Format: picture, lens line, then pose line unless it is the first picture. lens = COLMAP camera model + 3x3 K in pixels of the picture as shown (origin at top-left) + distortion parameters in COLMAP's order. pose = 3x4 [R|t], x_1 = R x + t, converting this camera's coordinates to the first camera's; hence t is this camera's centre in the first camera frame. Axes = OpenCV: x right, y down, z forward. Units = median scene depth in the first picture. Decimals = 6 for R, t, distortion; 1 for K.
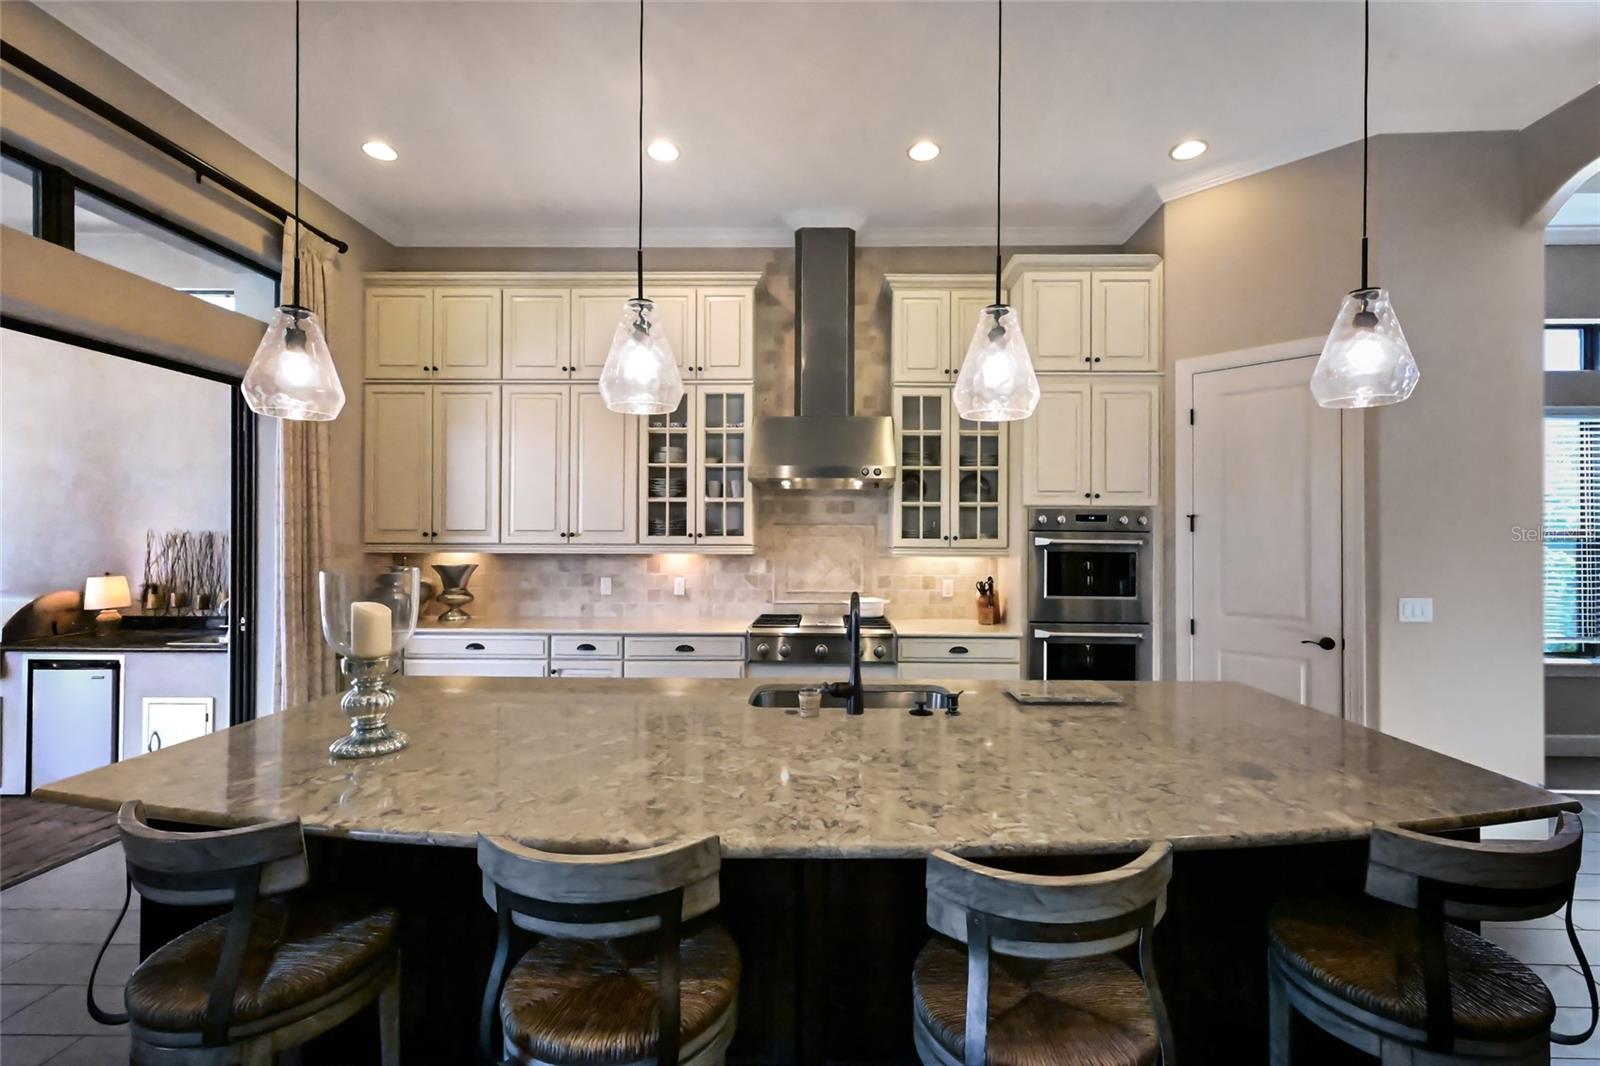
lens RADIAL K [[705.4, 0, 816.8], [0, 705.4, 533.5], [0, 0, 1]] dist [0.000159, 0.000077]
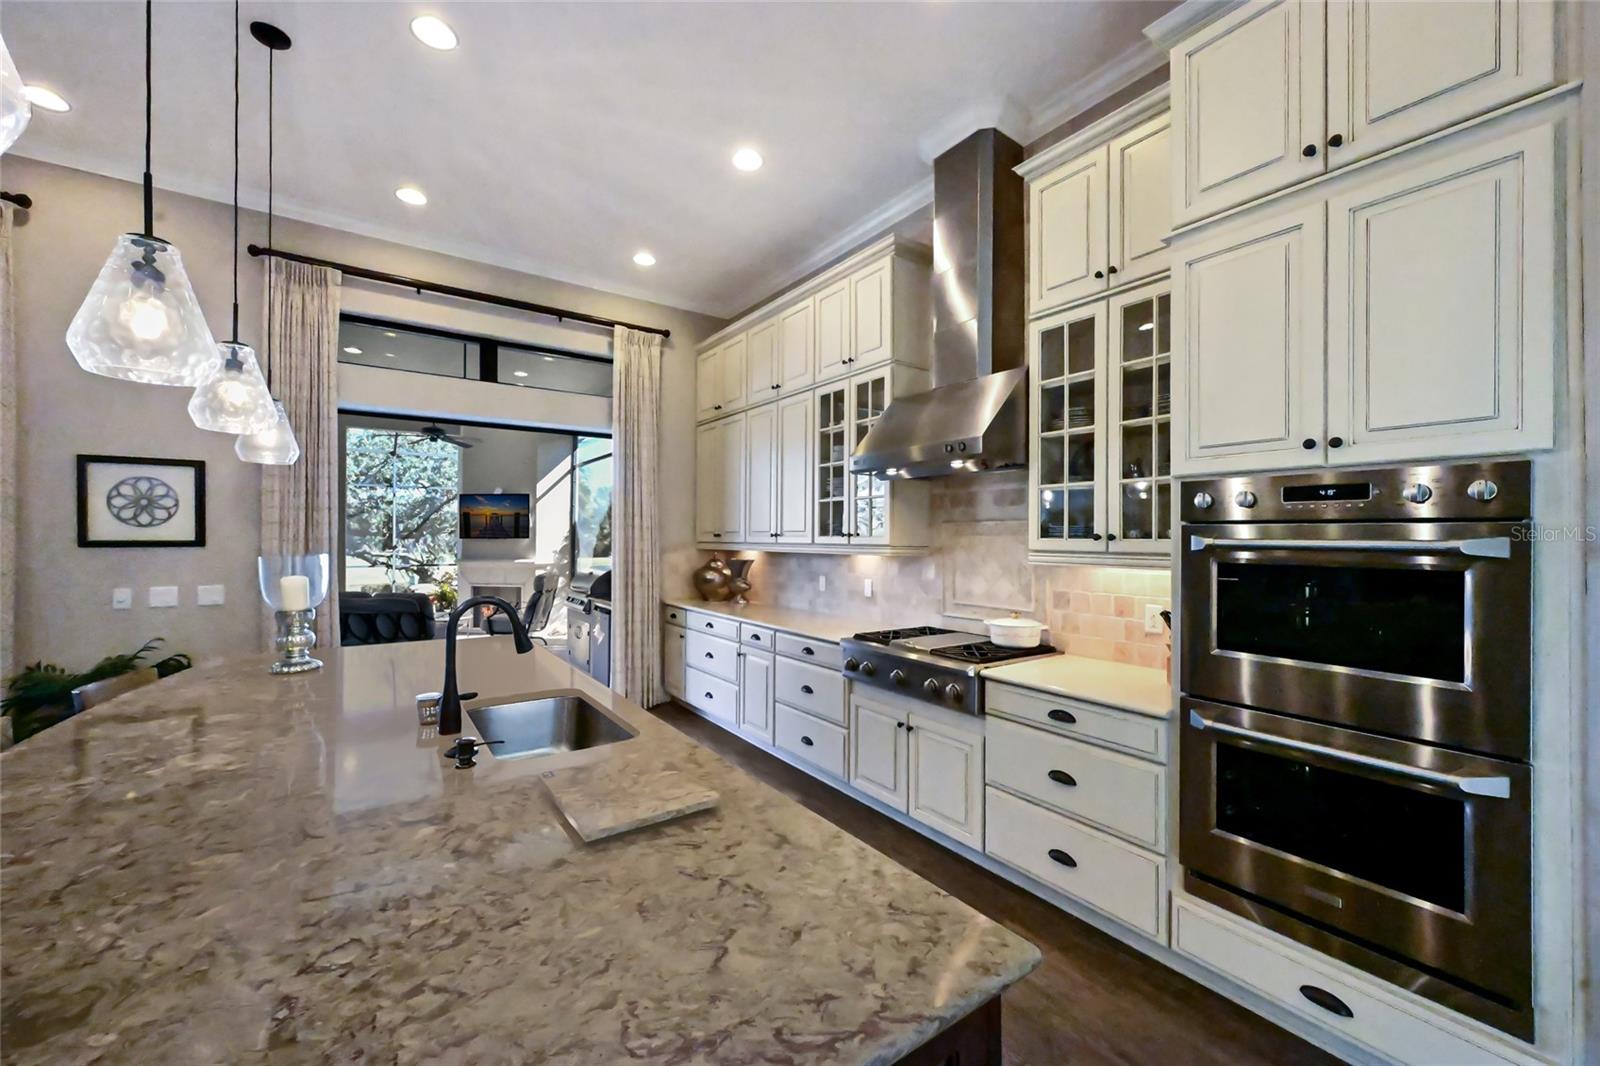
lens RADIAL K [[628.8, 0, 800.0], [0, 628.8, 533.0], [0, 0, 1]] dist [0.000600, 0.000082]
pose [[0.584504, -0.007928, -0.811352, 0.478822], [0.004578, 0.999969, -0.006472, 0.004989], [0.811378, 0.000068, 0.584522, 0.446833]]
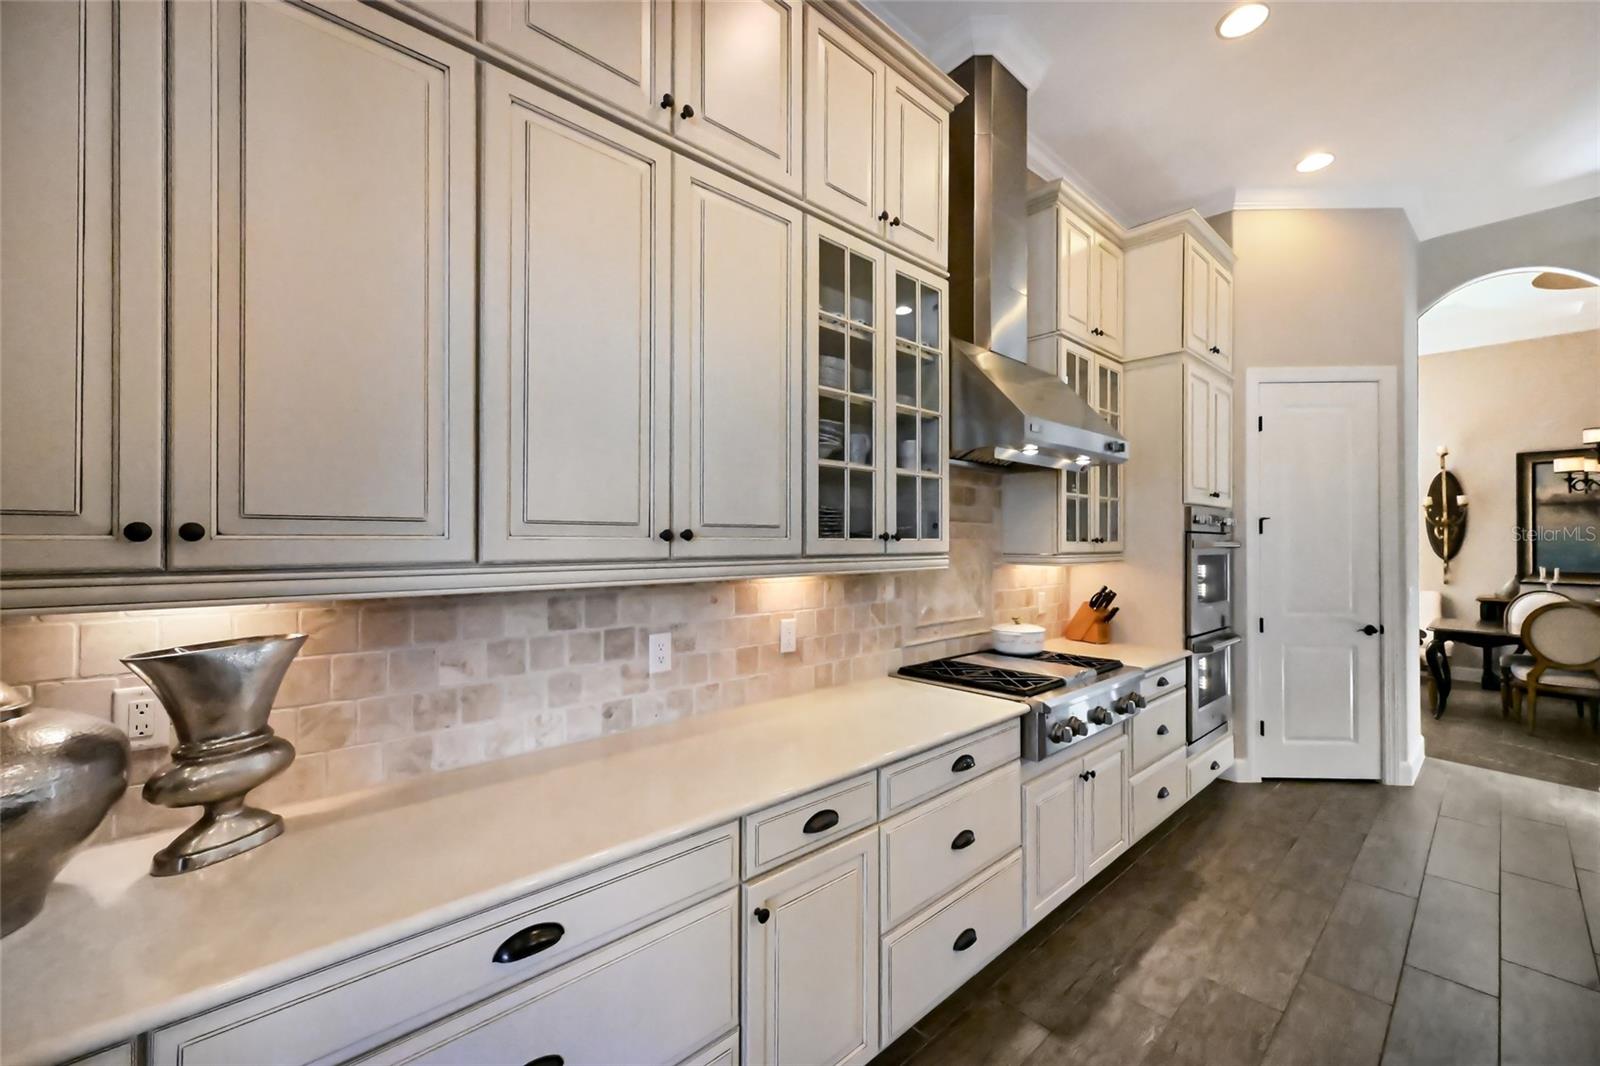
lens RADIAL K [[637.8, 0, 805.8], [0, 637.8, 538.0], [0, 0, 1]] dist [0.000015, 0.000090]
pose [[0.724161, -0.000847, 0.689631, -0.538478], [-0.003773, 0.999979, 0.005191, 0.001103], [-0.689621, -0.006361, 0.724143, 0.695362]]
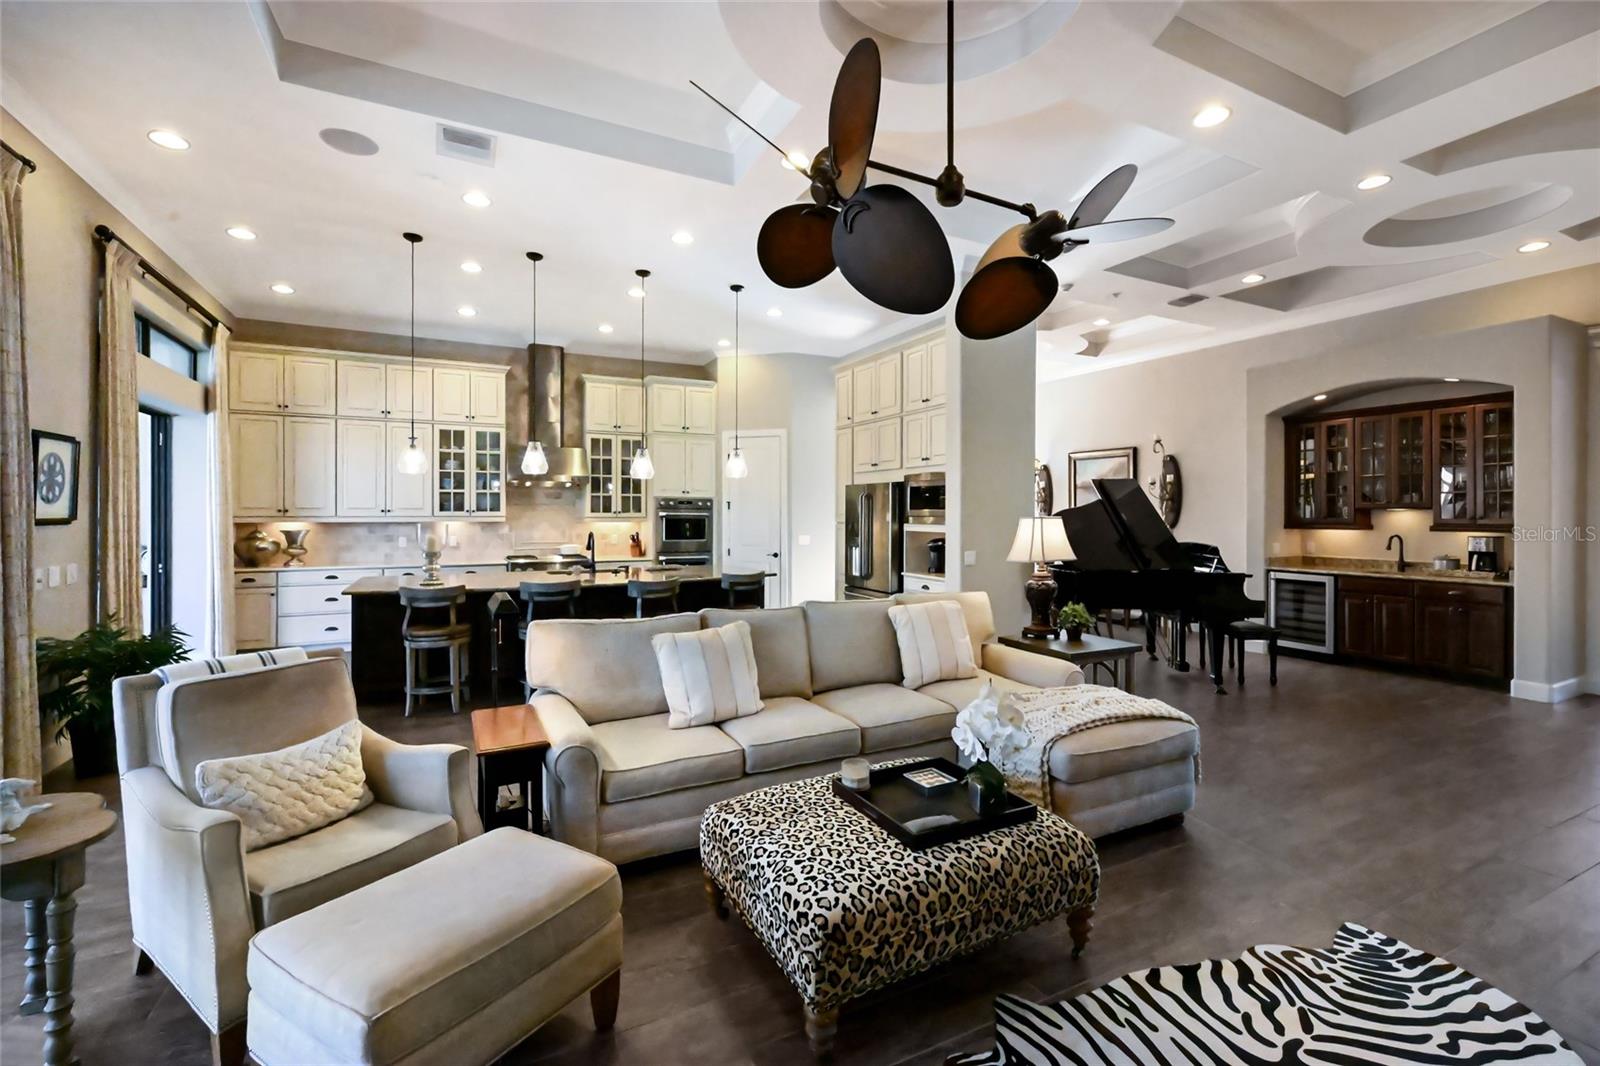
lens RADIAL K [[713.2, 0, 824.9], [0, 713.2, 509.8], [0, 0, 1]] dist [0.000229, 0.000095]
pose [[0.878068, -0.000600, 0.478536, -0.245206], [-0.001628, 0.999990, 0.004241, -0.009656], [-0.478533, -0.004503, 0.878058, -0.991110]]
